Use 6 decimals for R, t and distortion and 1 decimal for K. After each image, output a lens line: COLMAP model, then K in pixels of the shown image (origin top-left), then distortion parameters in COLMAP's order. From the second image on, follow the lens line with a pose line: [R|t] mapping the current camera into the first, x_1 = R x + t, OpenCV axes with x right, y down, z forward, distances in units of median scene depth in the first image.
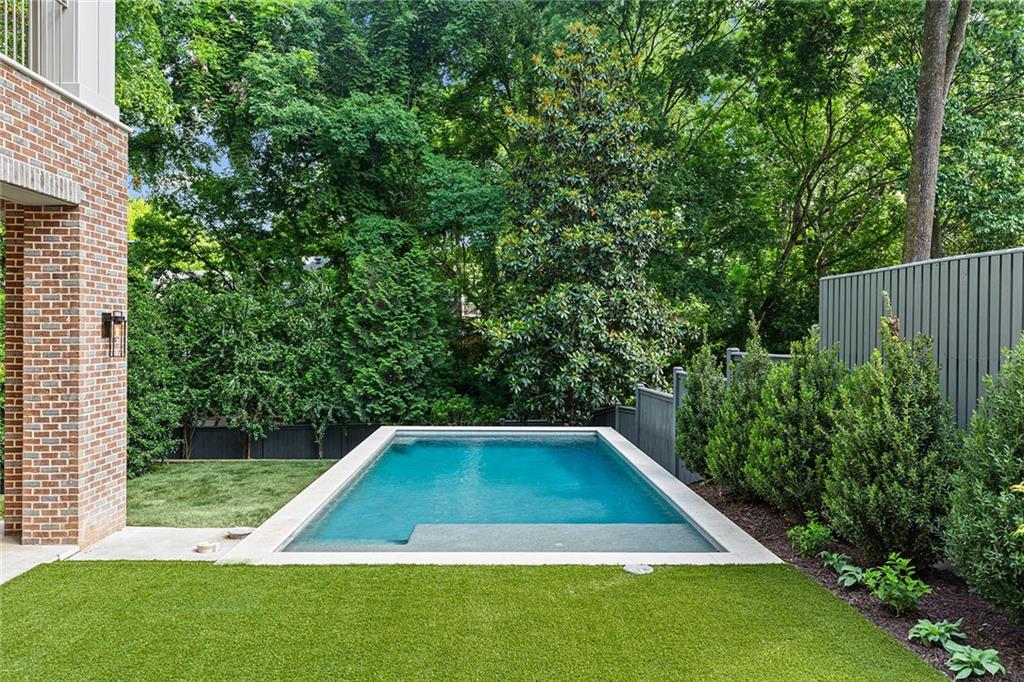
lens RADIAL K [[722.5, 0, 515.5], [0, 722.5, 339.3], [0, 0, 1]] dist [0.005635, 0.003276]
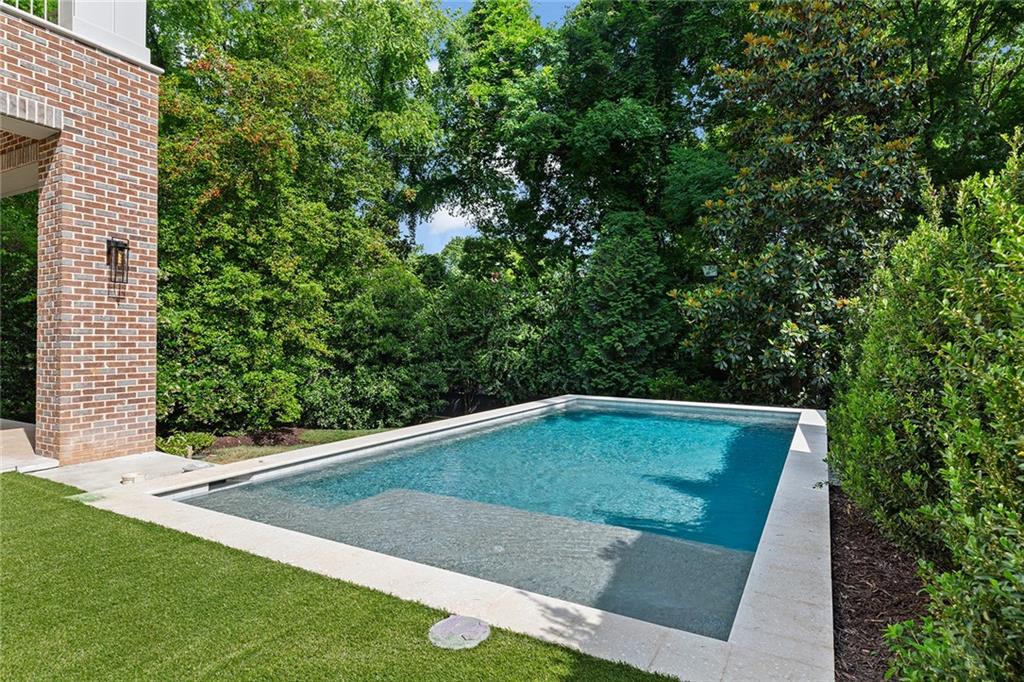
lens RADIAL K [[562.1, 0, 514.6], [0, 562.1, 341.0], [0, 0, 1]] dist [0.004069, 0.000518]
pose [[0.860461, 0.001579, -0.509514, 0.124223], [-0.005555, 0.999965, -0.006282, 0.039633], [0.509486, 0.008235, 0.860439, 0.219002]]
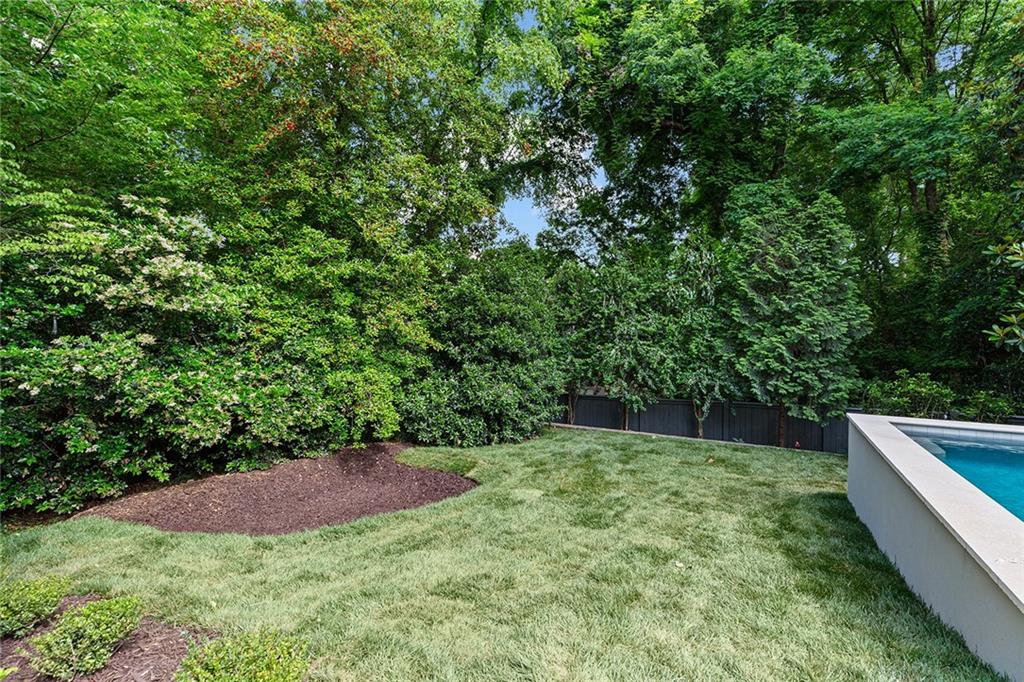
lens RADIAL K [[457.7, 0, 512.0], [0, 457.7, 341.0], [0, 0, 1]] dist [0.001185, 0.000119]
pose [[0.847189, 0.002336, -0.531287, -0.176680], [-0.004343, 0.999987, -0.002530, 0.046577], [0.531274, 0.004451, 0.847188, 0.397138]]
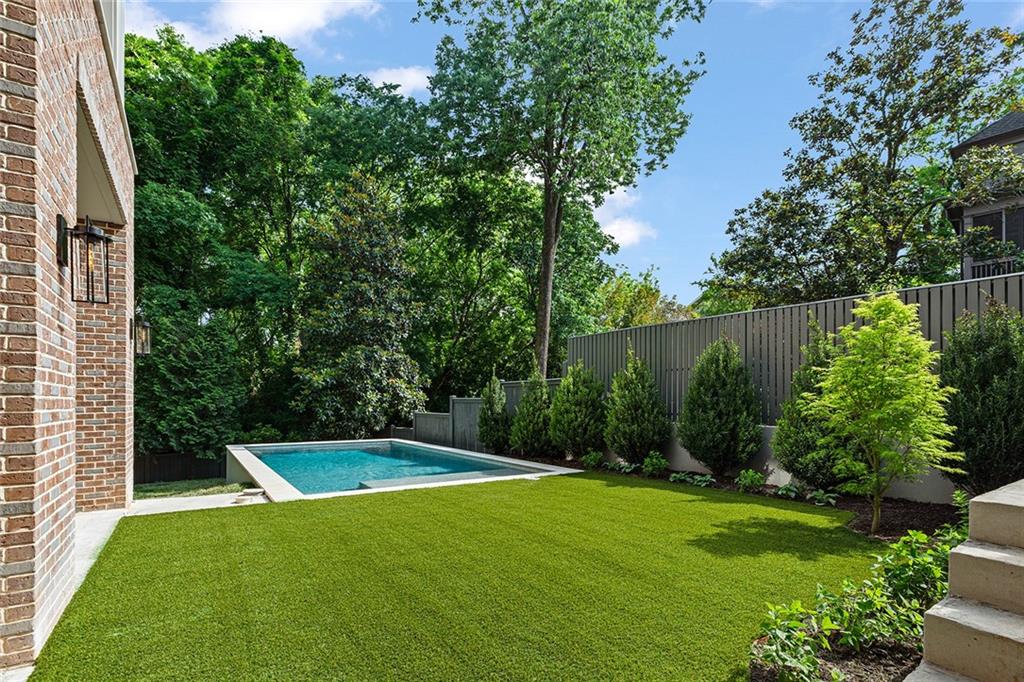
lens RADIAL K [[483.2, 0, 514.9], [0, 483.2, 403.0], [0, 0, 1]] dist [0.003616, 0.000127]
pose [[0.845441, -0.004714, 0.534048, -0.167426], [0.007242, 0.999970, -0.002638, 0.040162], [-0.534020, 0.006098, 0.845450, -0.007703]]
